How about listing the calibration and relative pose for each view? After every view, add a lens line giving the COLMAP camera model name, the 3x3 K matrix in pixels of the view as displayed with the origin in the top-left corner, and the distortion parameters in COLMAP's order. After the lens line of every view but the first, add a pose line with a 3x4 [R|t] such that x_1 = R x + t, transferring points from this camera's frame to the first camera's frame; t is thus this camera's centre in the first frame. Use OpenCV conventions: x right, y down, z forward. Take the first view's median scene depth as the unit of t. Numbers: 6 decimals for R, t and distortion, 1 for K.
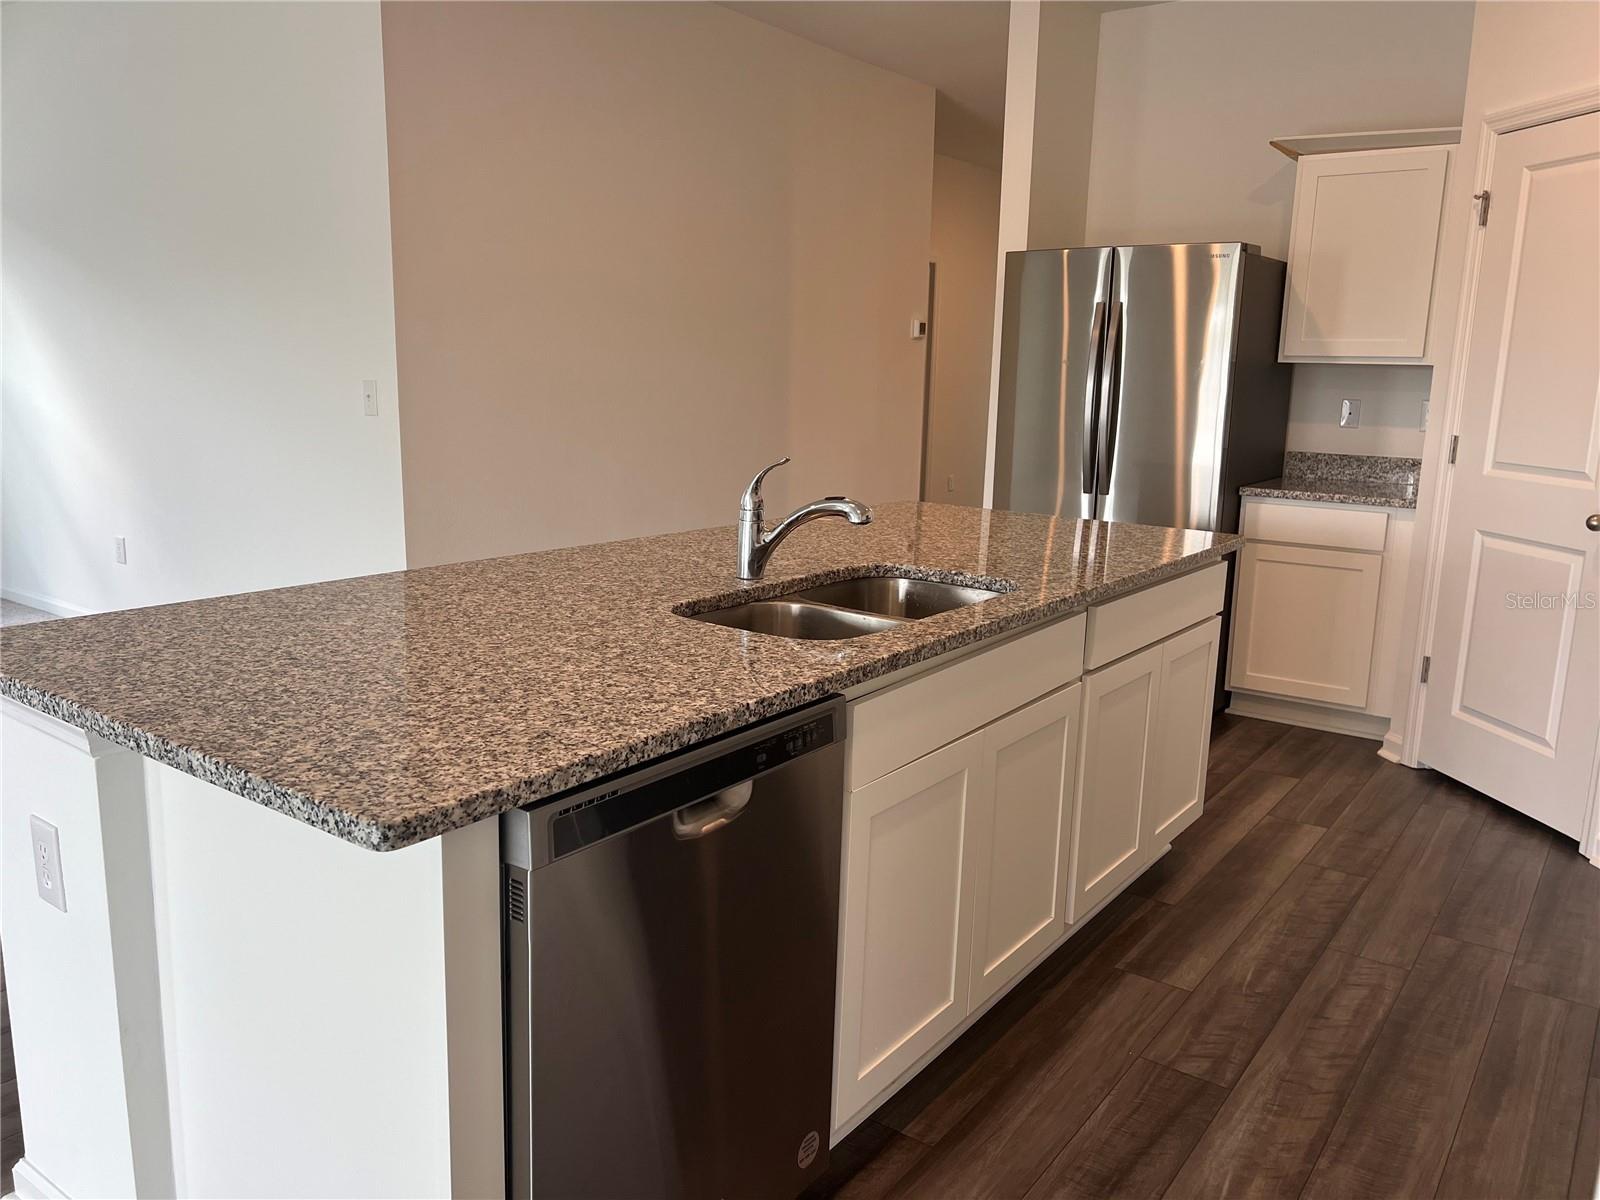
lens RADIAL K [[1227.1, 0, 799.3], [0, 1227.1, 595.7], [0, 0, 1]] dist [0.063316, -0.082885]
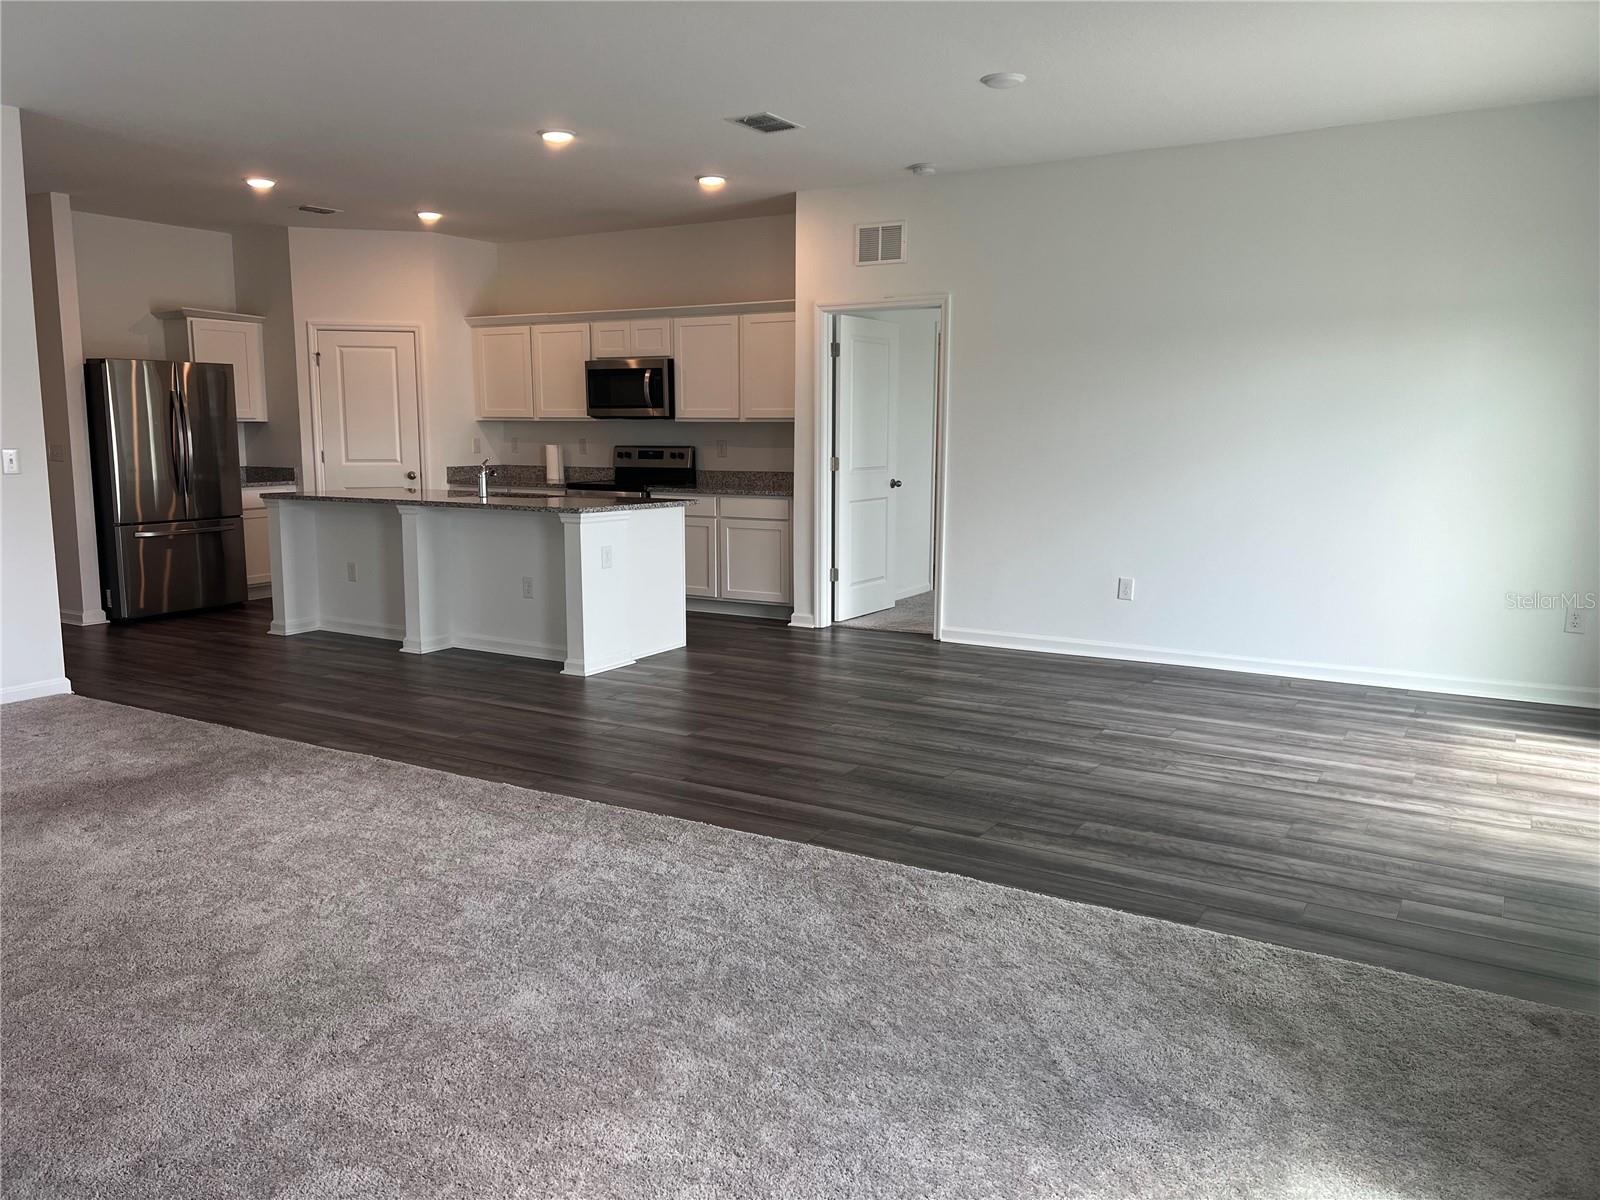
lens RADIAL K [[1227.1, 0, 799.3], [0, 1227.1, 595.7], [0, 0, 1]] dist [0.063316, -0.082885]
pose [[-0.080160, -0.162976, 0.983368, -1.905666], [0.188475, 0.966268, 0.175506, -0.102490], [-0.978801, 0.199409, -0.046739, 0.256618]]
